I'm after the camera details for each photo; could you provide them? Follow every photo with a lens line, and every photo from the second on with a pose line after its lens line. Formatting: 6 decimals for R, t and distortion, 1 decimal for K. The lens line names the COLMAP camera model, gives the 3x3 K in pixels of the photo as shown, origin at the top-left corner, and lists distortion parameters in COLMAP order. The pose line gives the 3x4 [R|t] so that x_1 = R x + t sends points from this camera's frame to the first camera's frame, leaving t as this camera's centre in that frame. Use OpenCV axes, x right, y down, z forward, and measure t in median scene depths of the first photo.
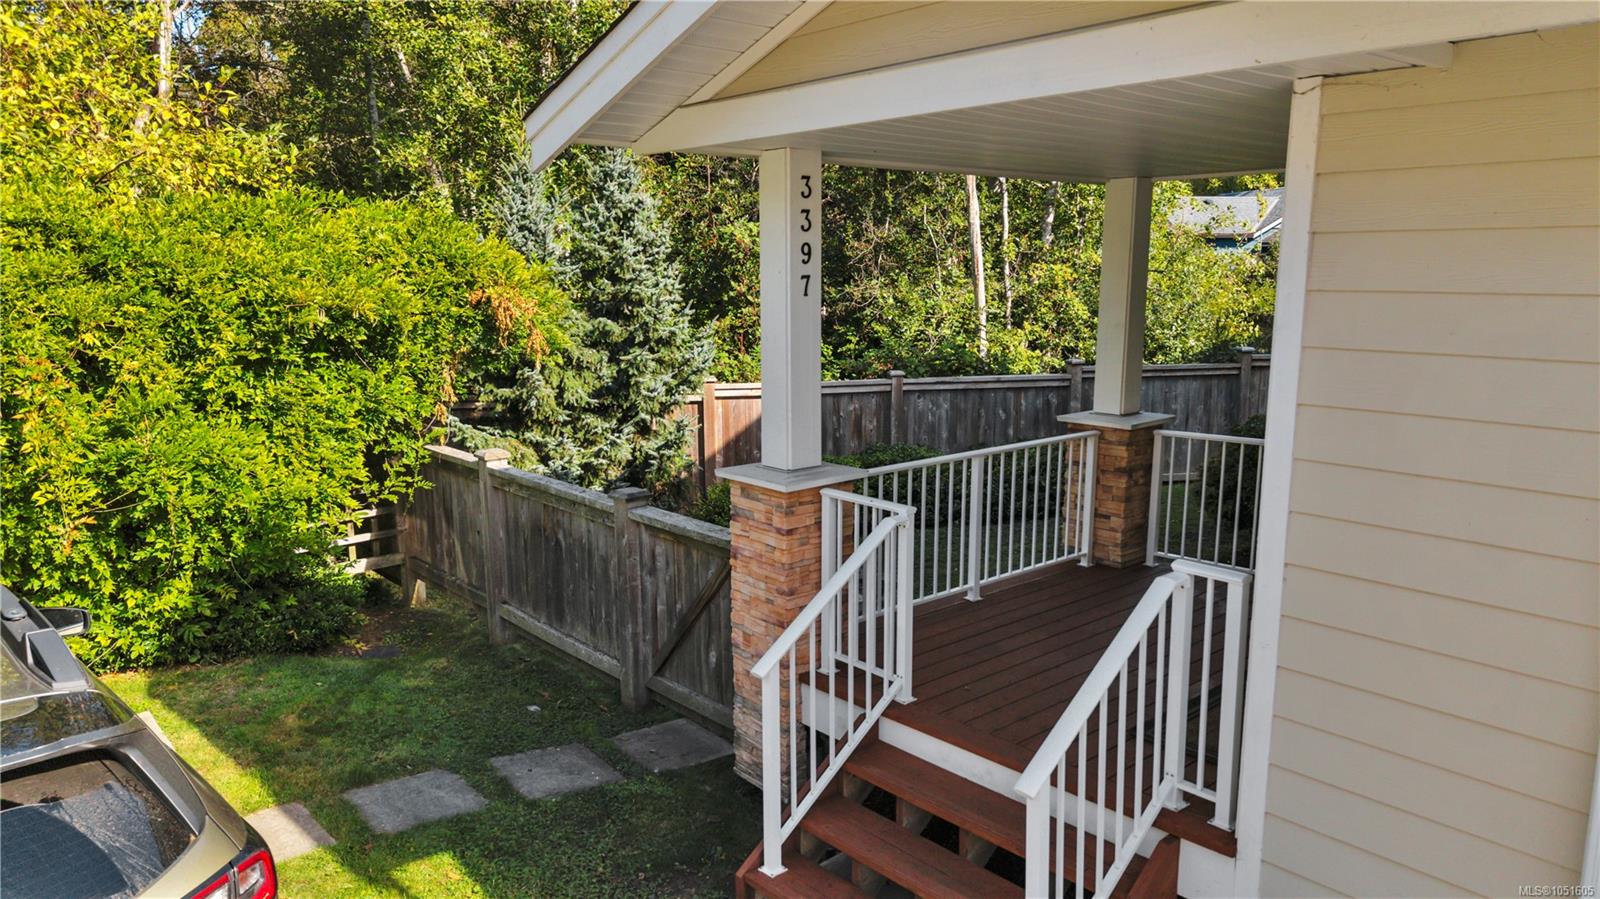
lens RADIAL K [[1074.0, 0, 800.0], [0, 1074.0, 449.5], [0, 0, 1]] dist [0.141897, -0.375496]
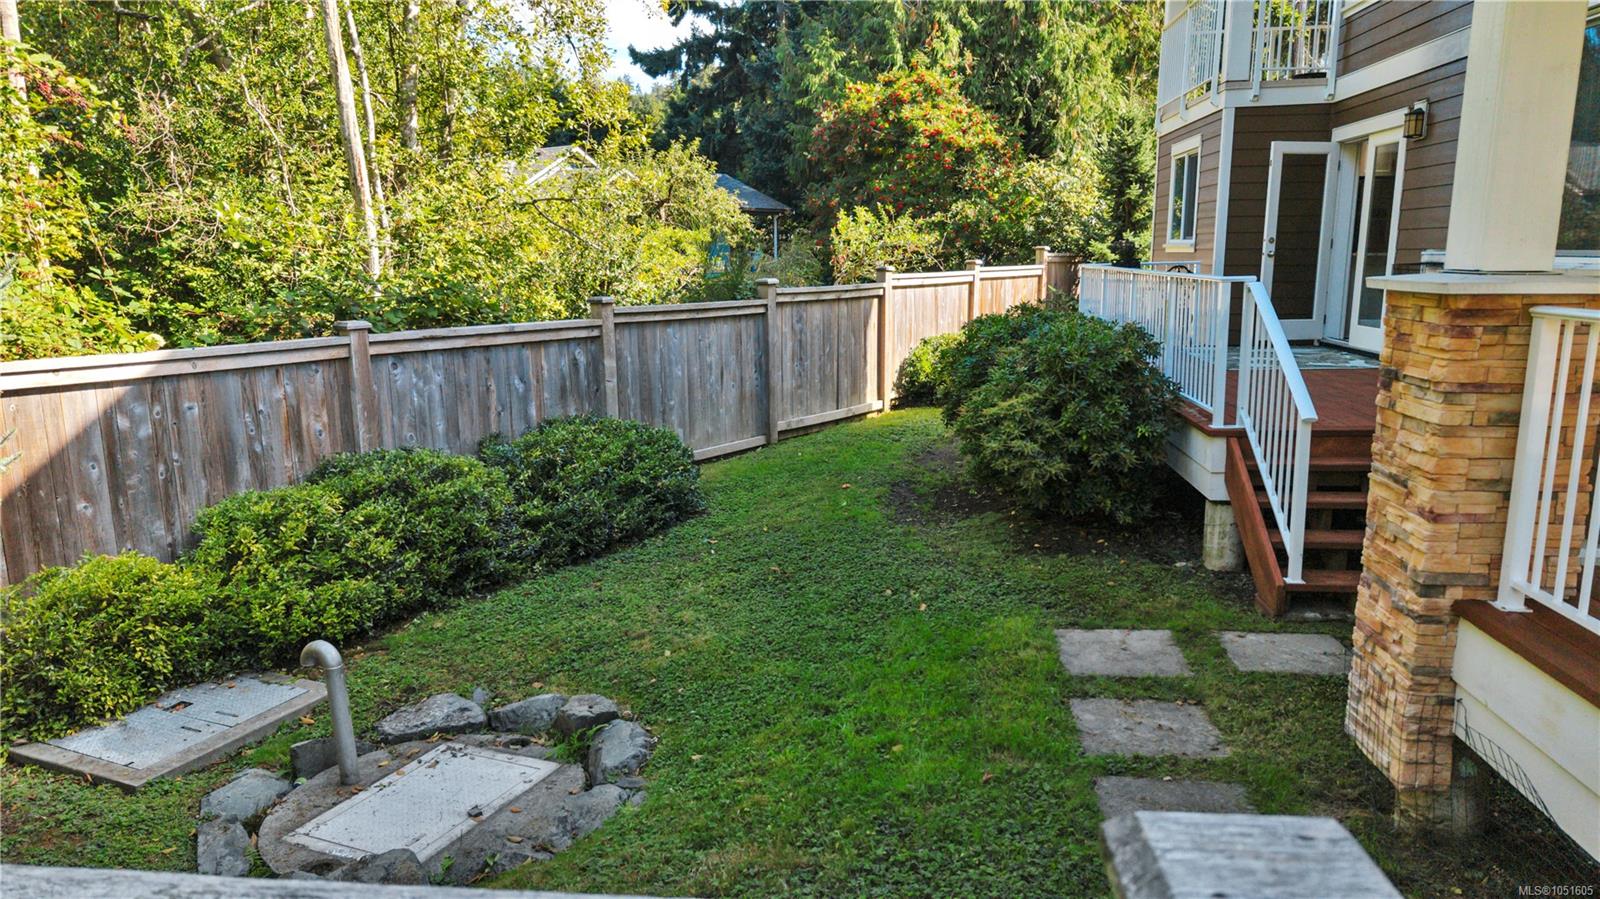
lens RADIAL K [[1072.4, 0, 794.2], [0, 1072.4, 457.9], [0, 0, 1]] dist [0.010244, -0.003773]
pose [[0.729438, -0.127705, 0.672020, -0.122298], [0.118680, 0.991146, 0.059529, -0.008903], [-0.673673, 0.036333, 0.738136, 0.431685]]
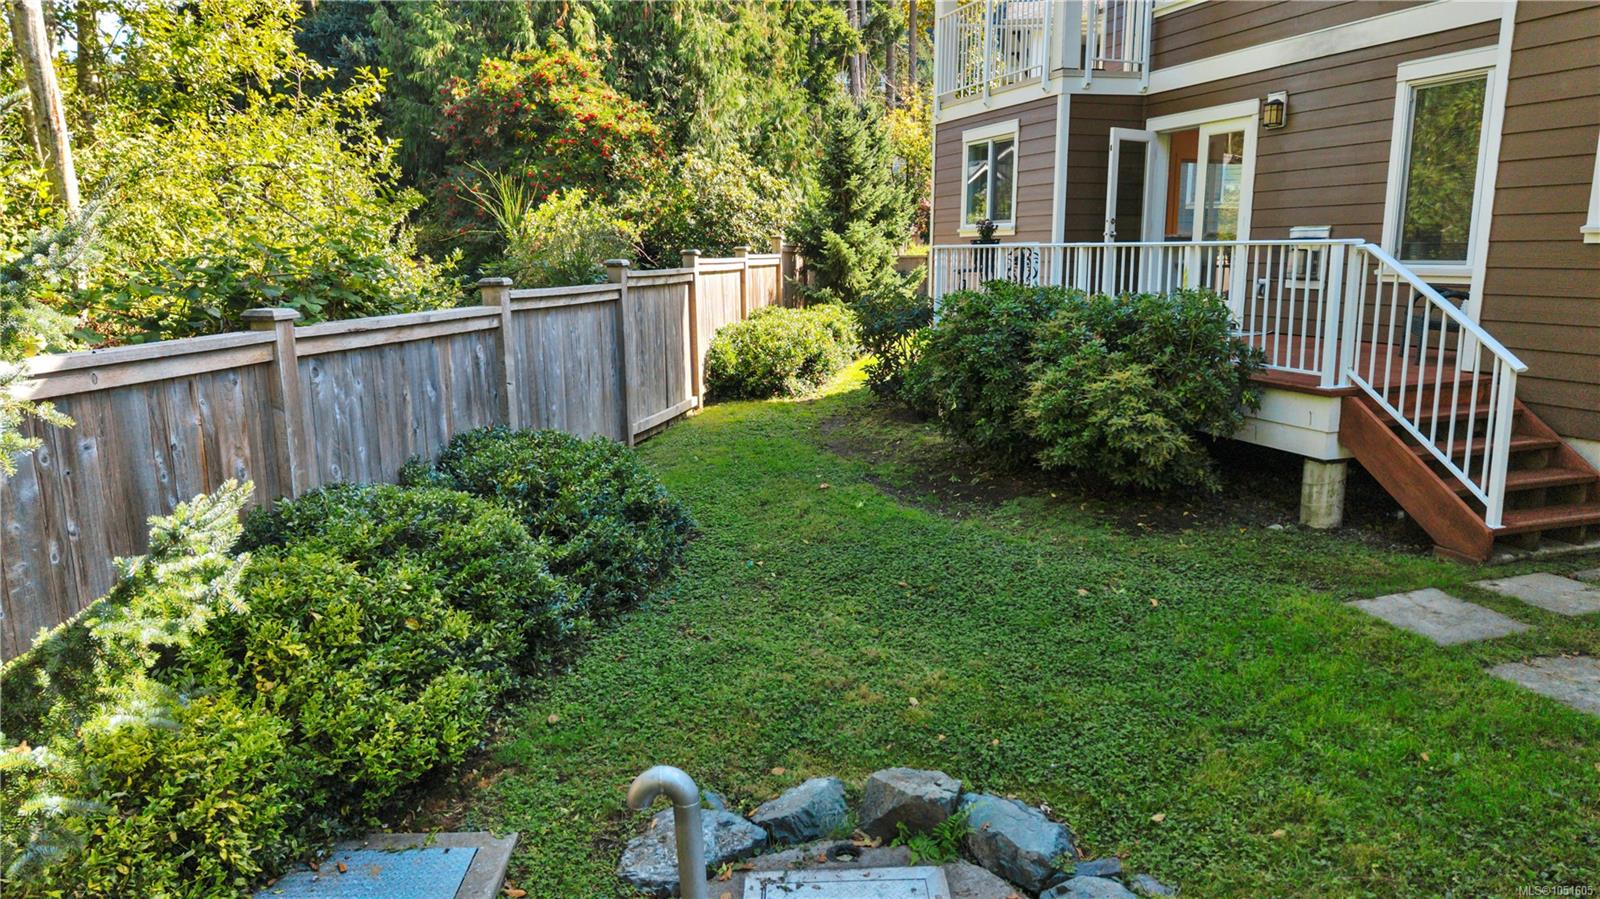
lens RADIAL K [[1072.4, 0, 794.2], [0, 1072.4, 457.9], [0, 0, 1]] dist [0.010244, -0.003773]
pose [[0.369762, -0.172046, 0.913059, -0.195796], [0.161601, 0.979637, 0.119147, -0.035343], [-0.914965, 0.103495, 0.390036, 0.669128]]
